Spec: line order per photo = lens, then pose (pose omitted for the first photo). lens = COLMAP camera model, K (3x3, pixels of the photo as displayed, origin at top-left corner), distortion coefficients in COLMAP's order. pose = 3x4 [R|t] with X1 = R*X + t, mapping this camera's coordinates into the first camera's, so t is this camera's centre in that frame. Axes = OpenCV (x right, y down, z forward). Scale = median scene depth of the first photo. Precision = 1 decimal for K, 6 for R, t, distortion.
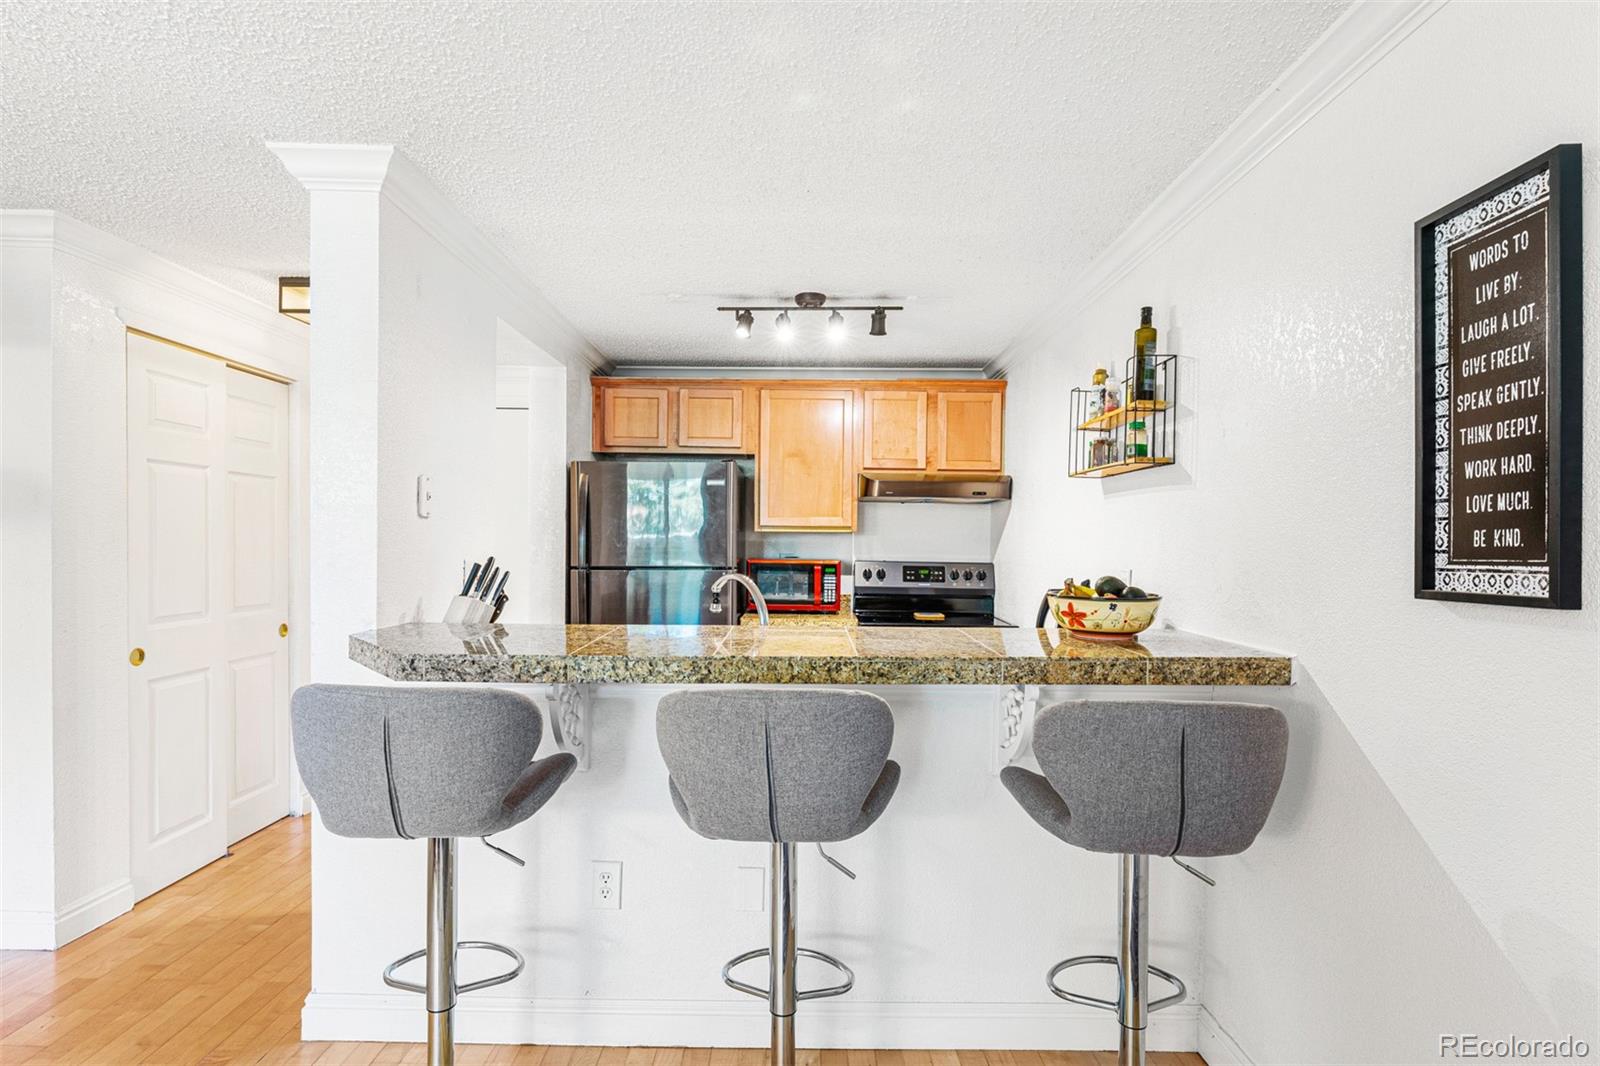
lens RADIAL K [[771.5, 0, 798.3], [0, 771.5, 555.9], [0, 0, 1]] dist [-0.000483, -0.000814]
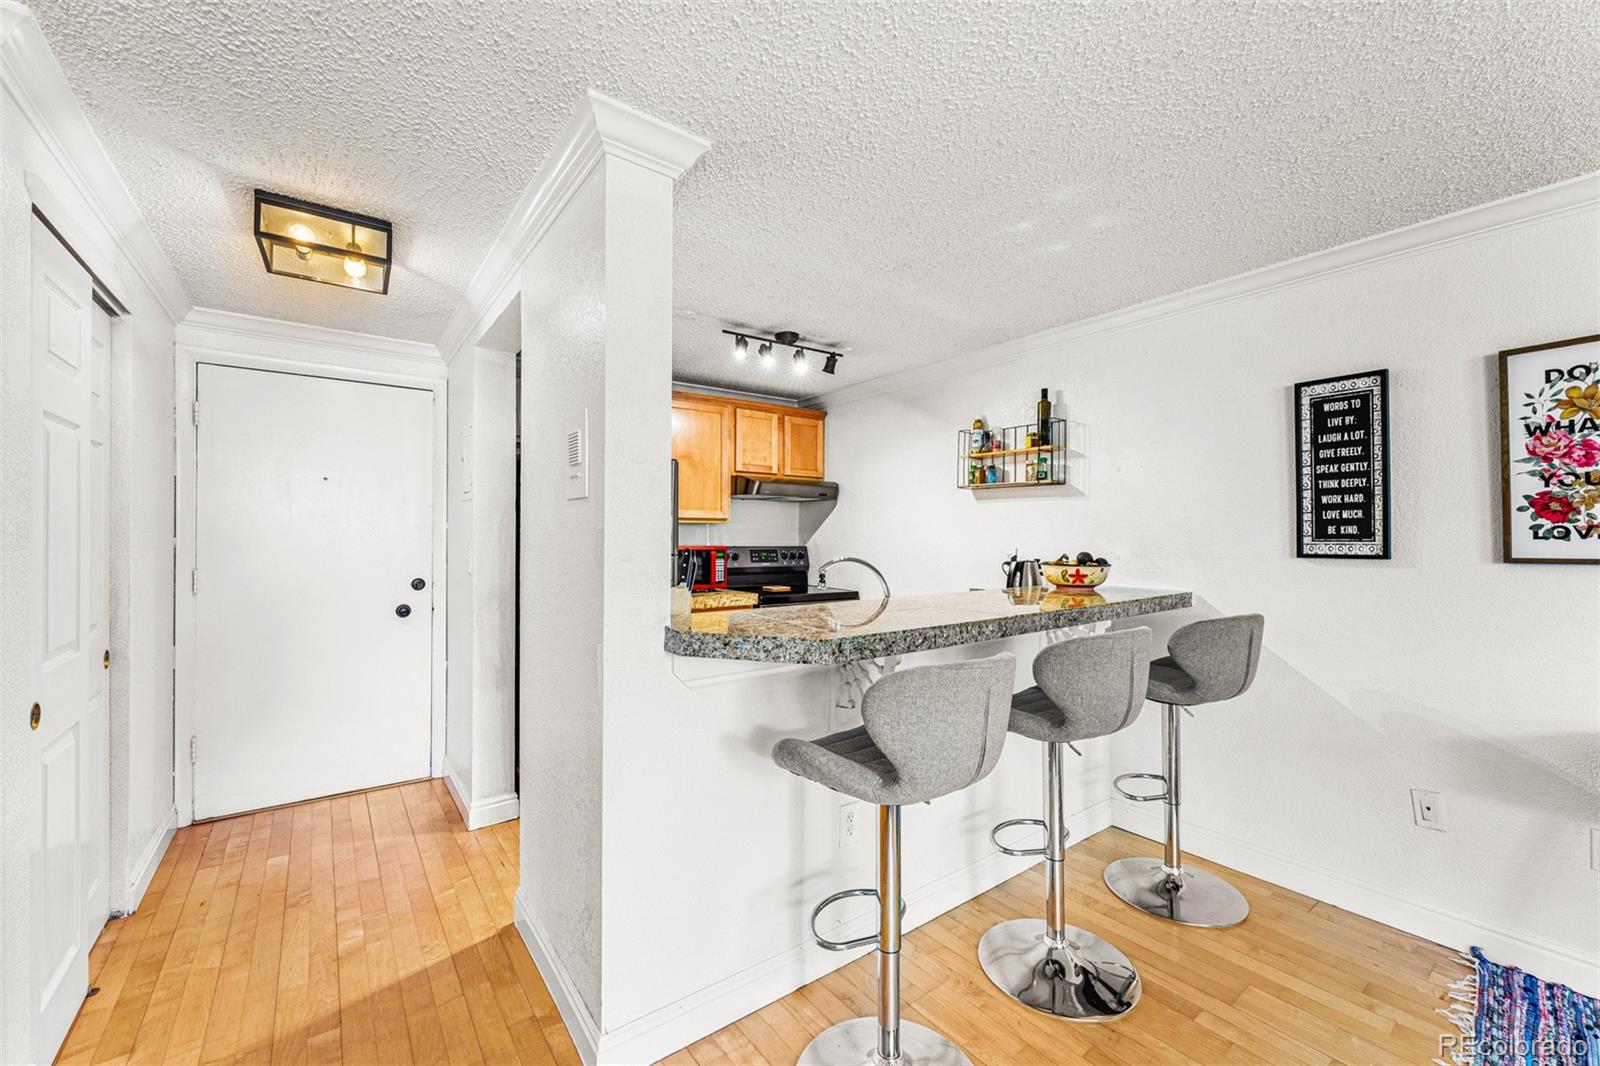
lens RADIAL K [[641.2, 0, 789.8], [0, 641.2, 532.8], [0, 0, 1]] dist [0.000490, -0.000157]
pose [[0.803466, -0.006072, 0.595319, -0.599572], [0.013347, 0.999880, -0.007815, -0.008177], [-0.595201, 0.014225, 0.803451, 0.171823]]
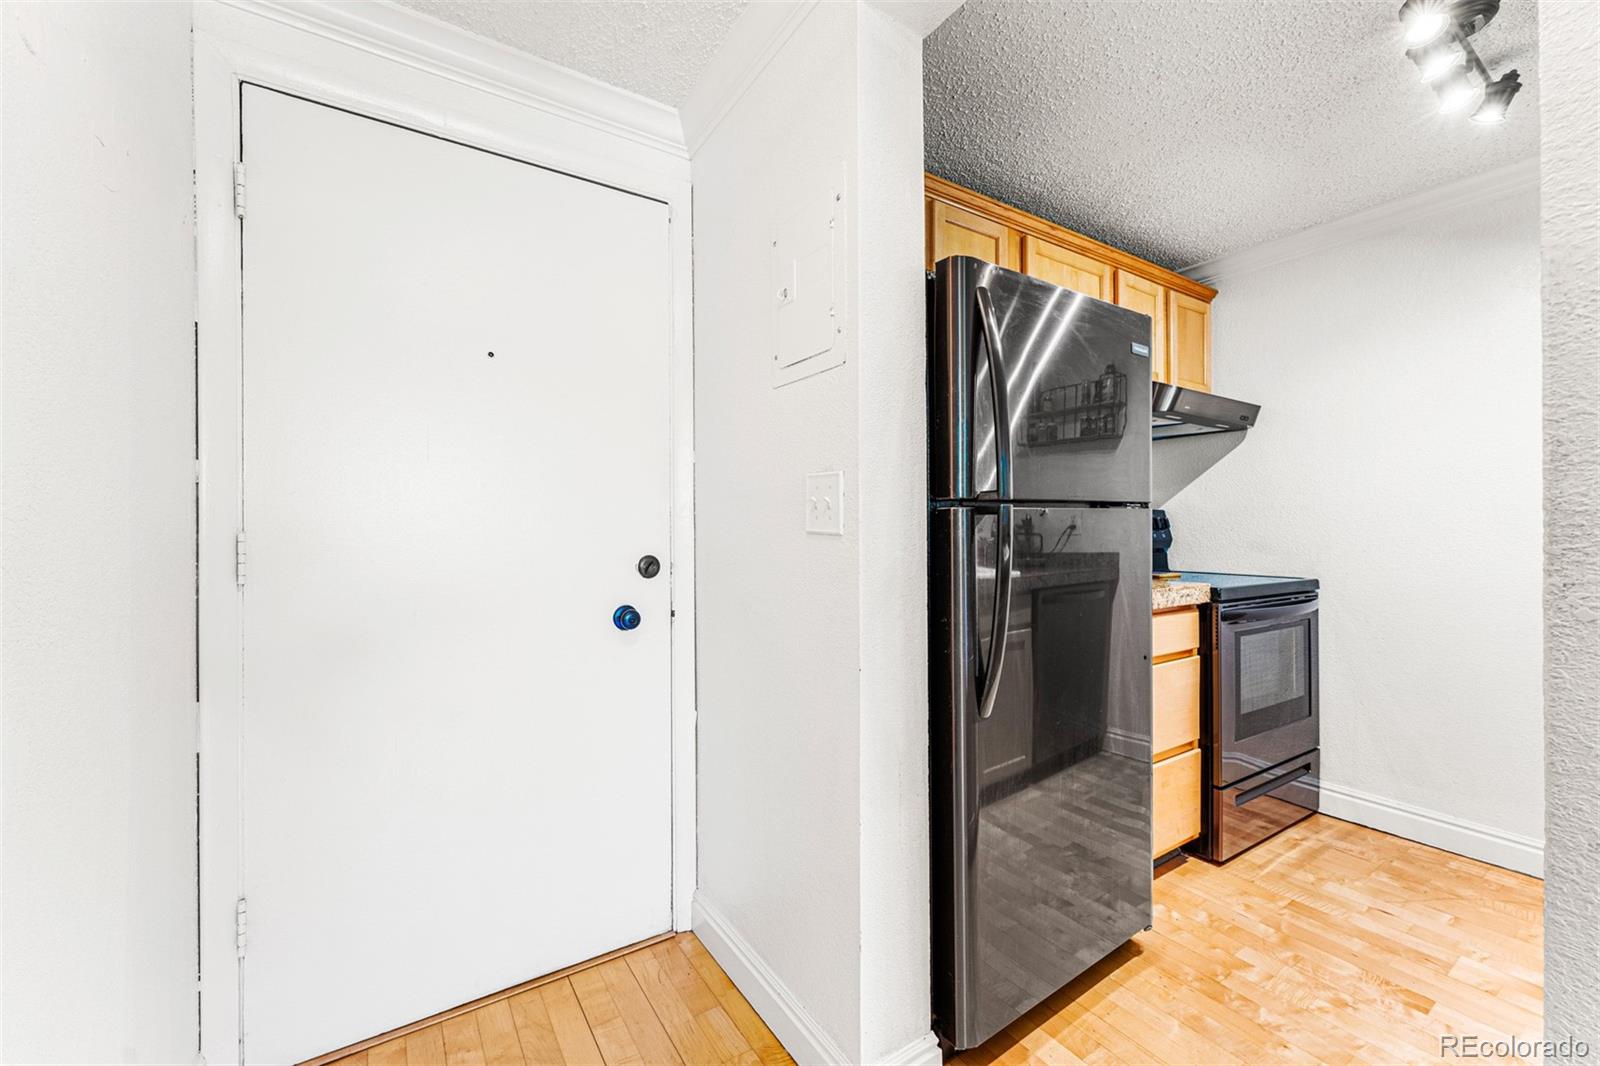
lens RADIAL K [[641.2, 0, 788.3], [0, 641.2, 527.8], [0, 0, 1]] dist [0.000490, -0.000157]
pose [[0.836638, -0.014160, 0.547574, -0.668866], [0.020412, 0.999777, -0.005334, 0.033487], [-0.547376, 0.015639, 0.836741, 0.884641]]
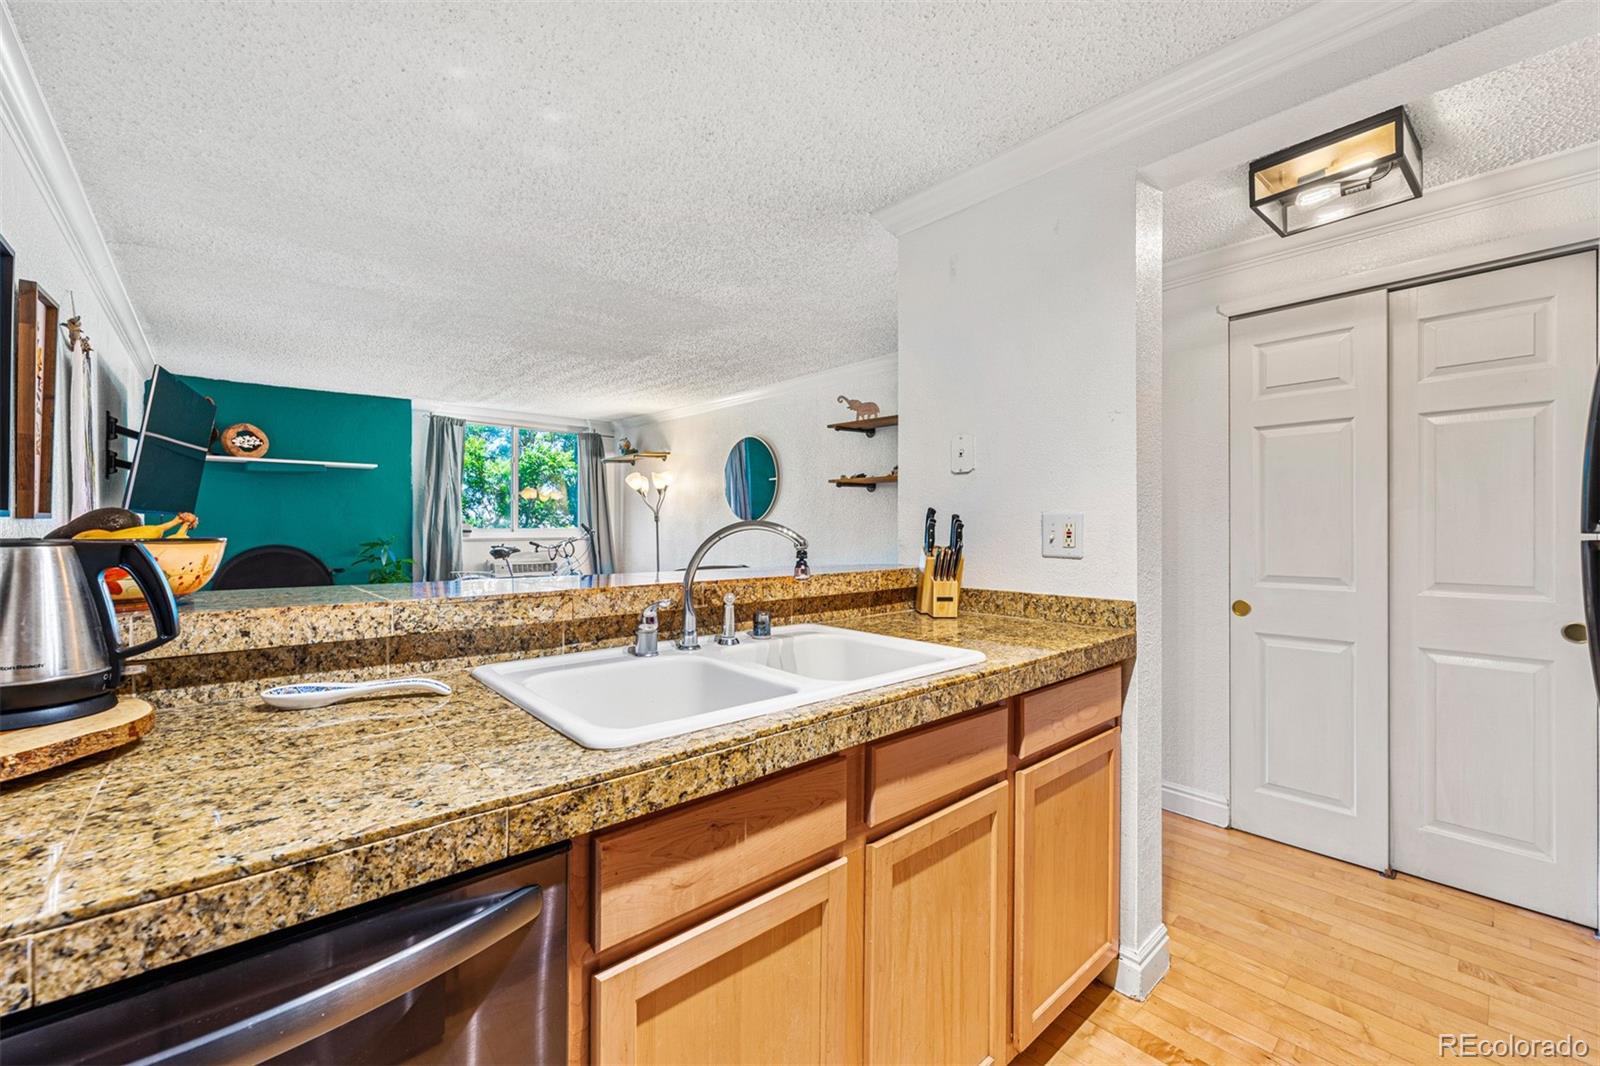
lens RADIAL K [[641.2, 0, 787.6], [0, 641.2, 530.8], [0, 0, 1]] dist [0.000490, -0.000157]
pose [[-0.752299, -0.005037, -0.658803, 0.216384], [-0.016525, 0.999800, 0.011226, 0.018165], [0.658615, 0.019332, -0.752232, 1.127744]]
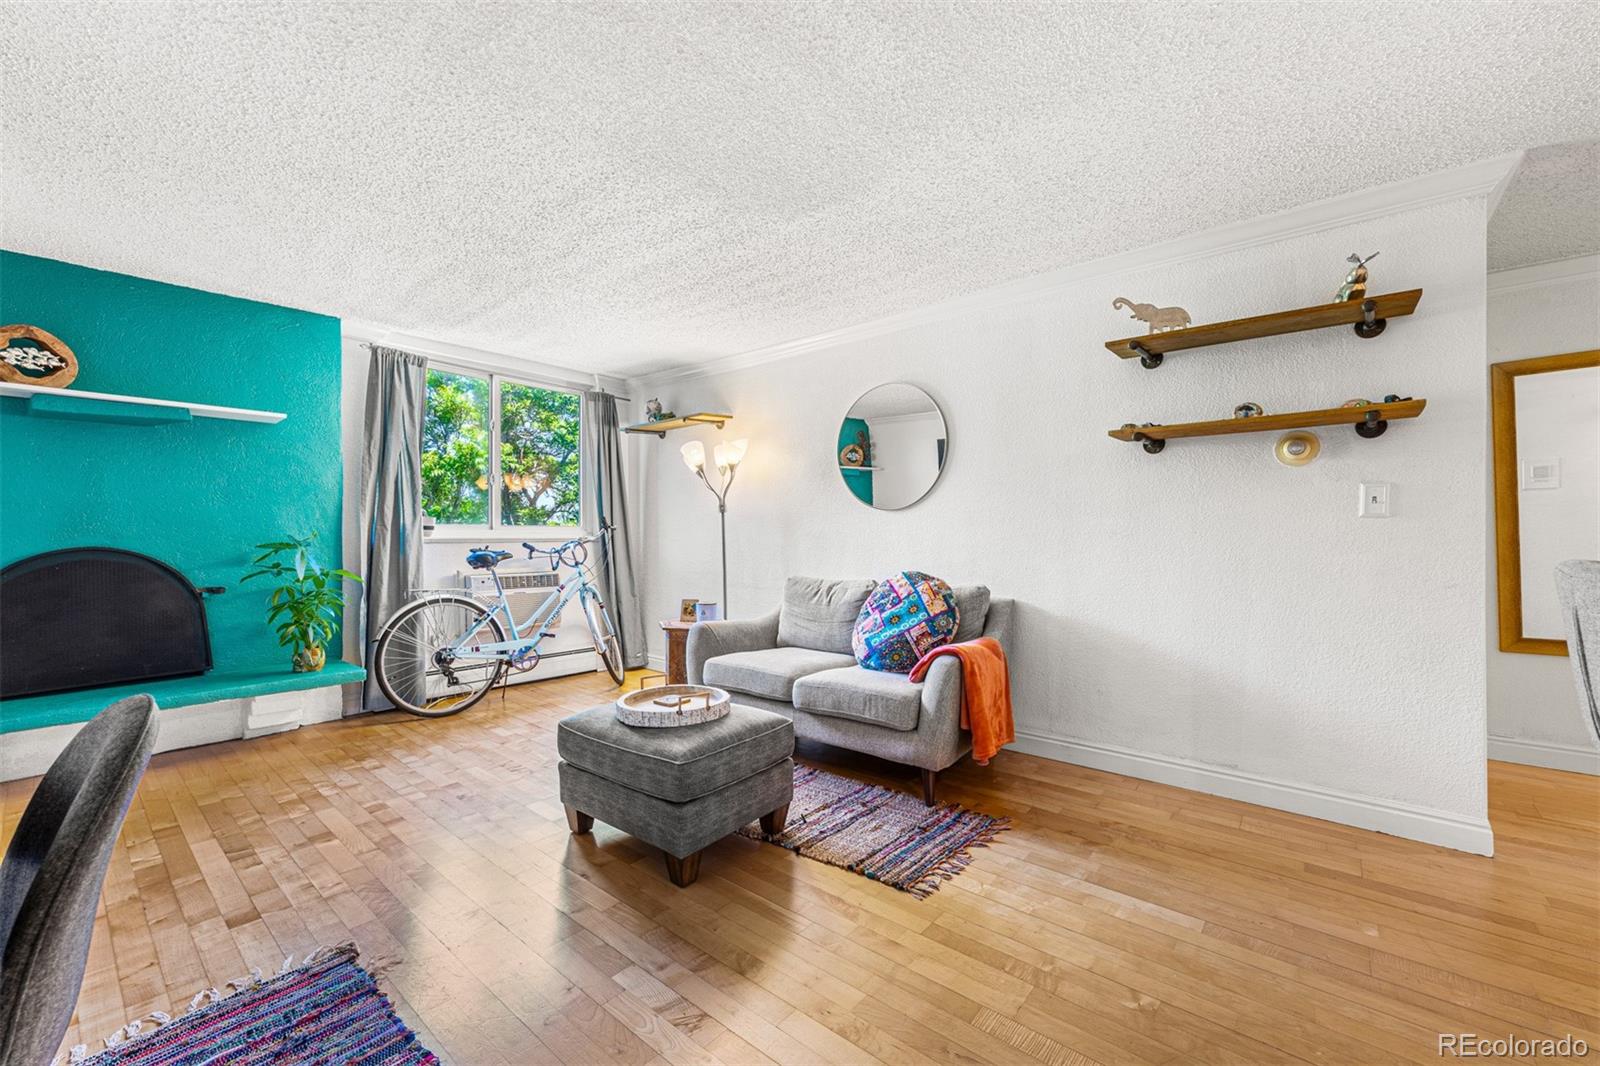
lens RADIAL K [[641.2, 0, 788.2], [0, 641.2, 533.4], [0, 0, 1]] dist [0.000490, -0.000157]
pose [[-0.654620, -0.011325, -0.755873, 0.159300], [-0.012859, 0.999910, -0.003845, 0.068146], [0.755849, 0.007203, -0.654706, 0.369957]]
